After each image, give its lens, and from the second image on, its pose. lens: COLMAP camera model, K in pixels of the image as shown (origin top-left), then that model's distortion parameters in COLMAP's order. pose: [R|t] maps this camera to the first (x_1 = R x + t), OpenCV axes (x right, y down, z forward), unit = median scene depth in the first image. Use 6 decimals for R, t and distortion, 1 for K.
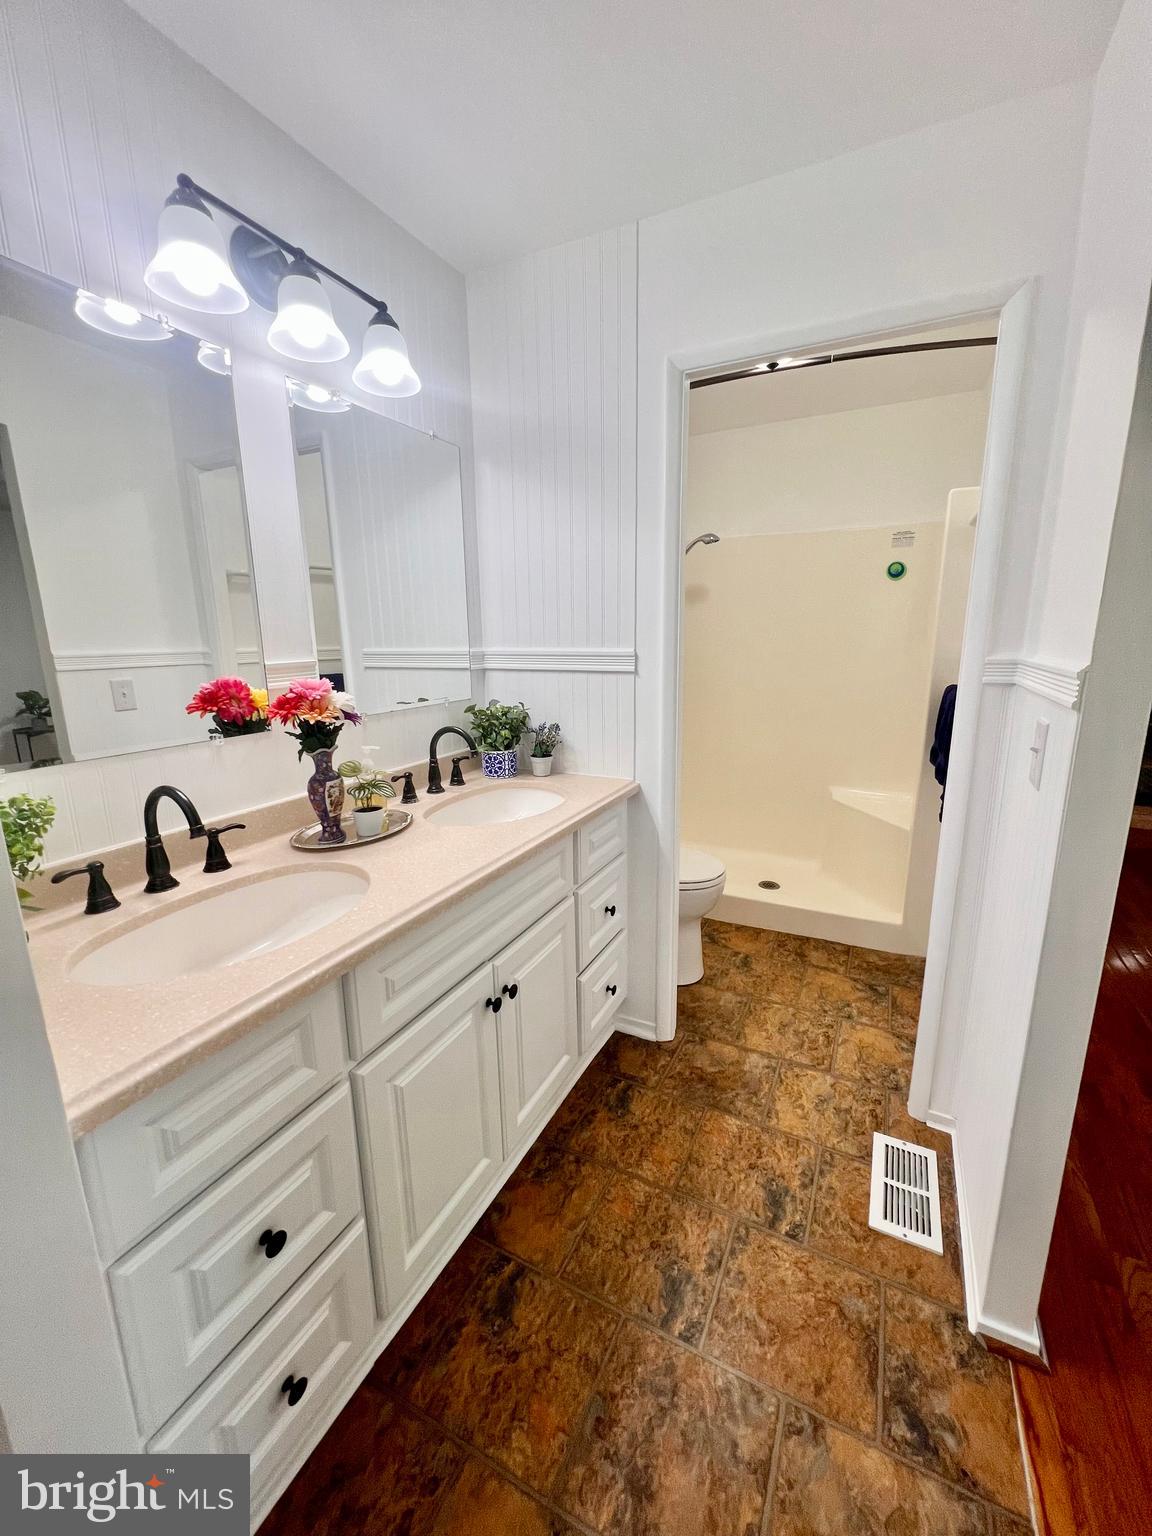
lens RADIAL K [[618.2, 0, 586.3], [0, 618.2, 761.1], [0, 0, 1]] dist [-0.001235, -0.000077]
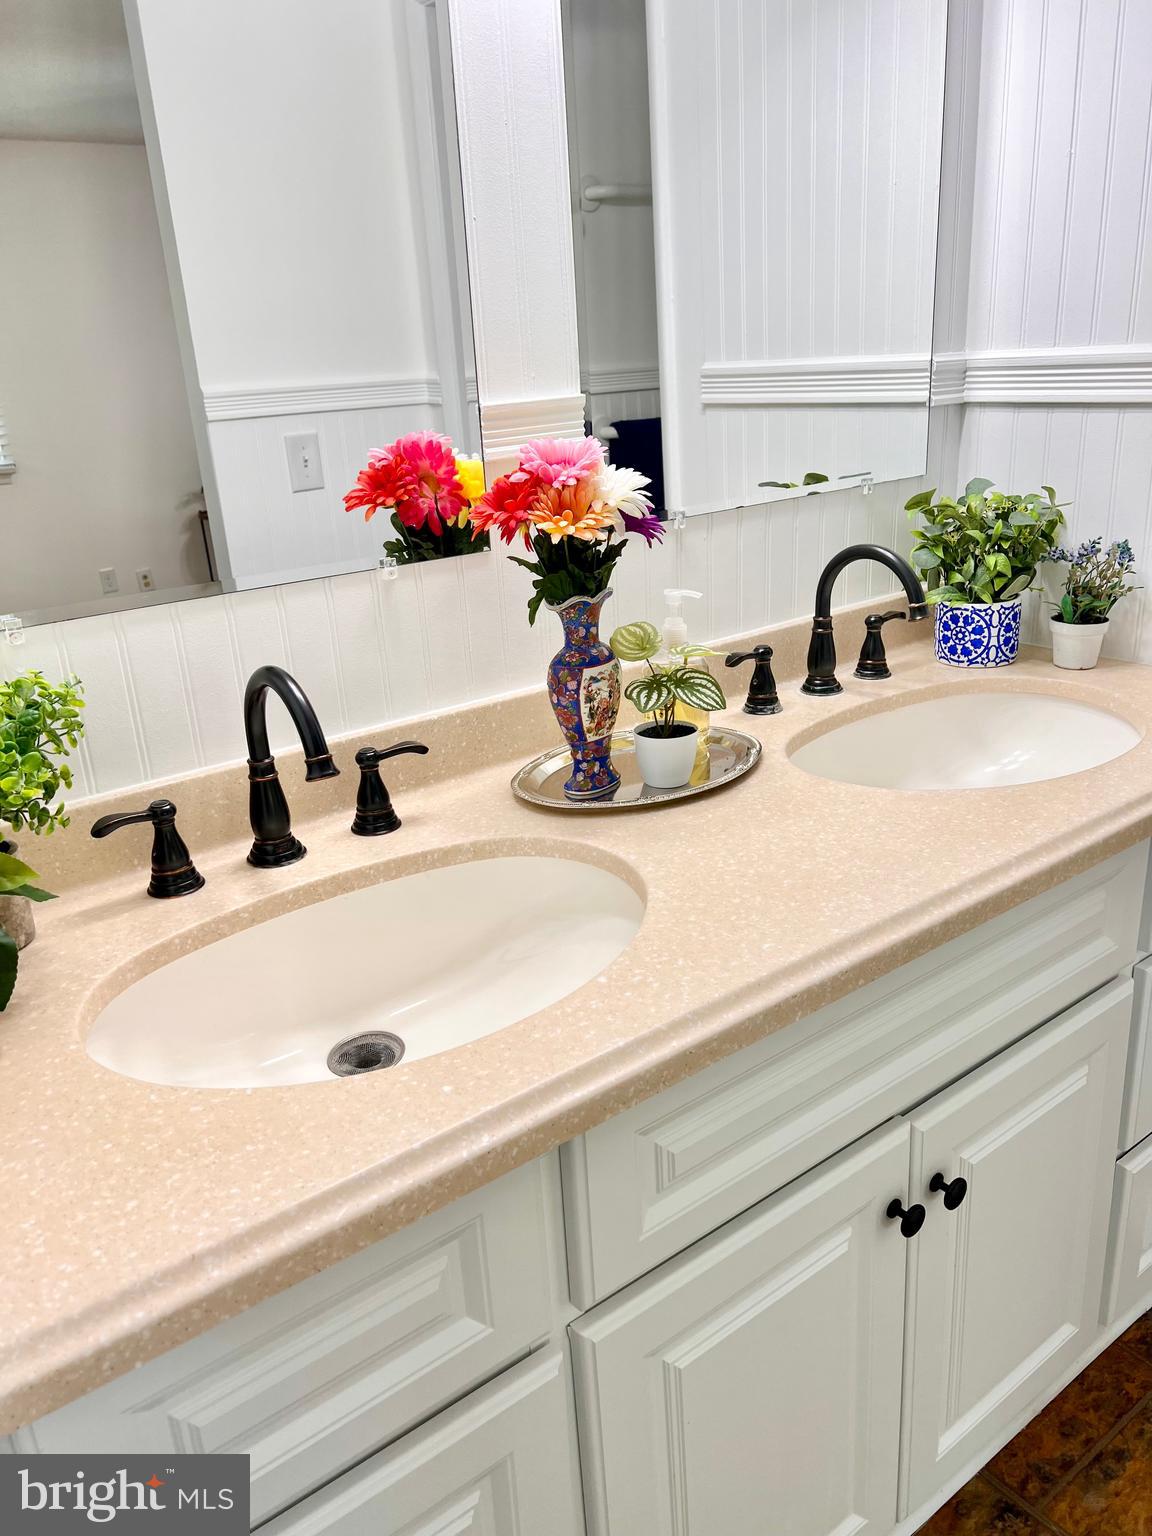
lens RADIAL K [[1165.5, 0, 576.0], [0, 1165.5, 768.0], [0, 0, 1]] dist [0.068395, -0.080011]
pose [[0.892856, 0.117407, -0.434769, -0.033423], [-0.048403, 0.984844, 0.166549, -0.037750], [0.447734, -0.127661, 0.885007, 0.204979]]
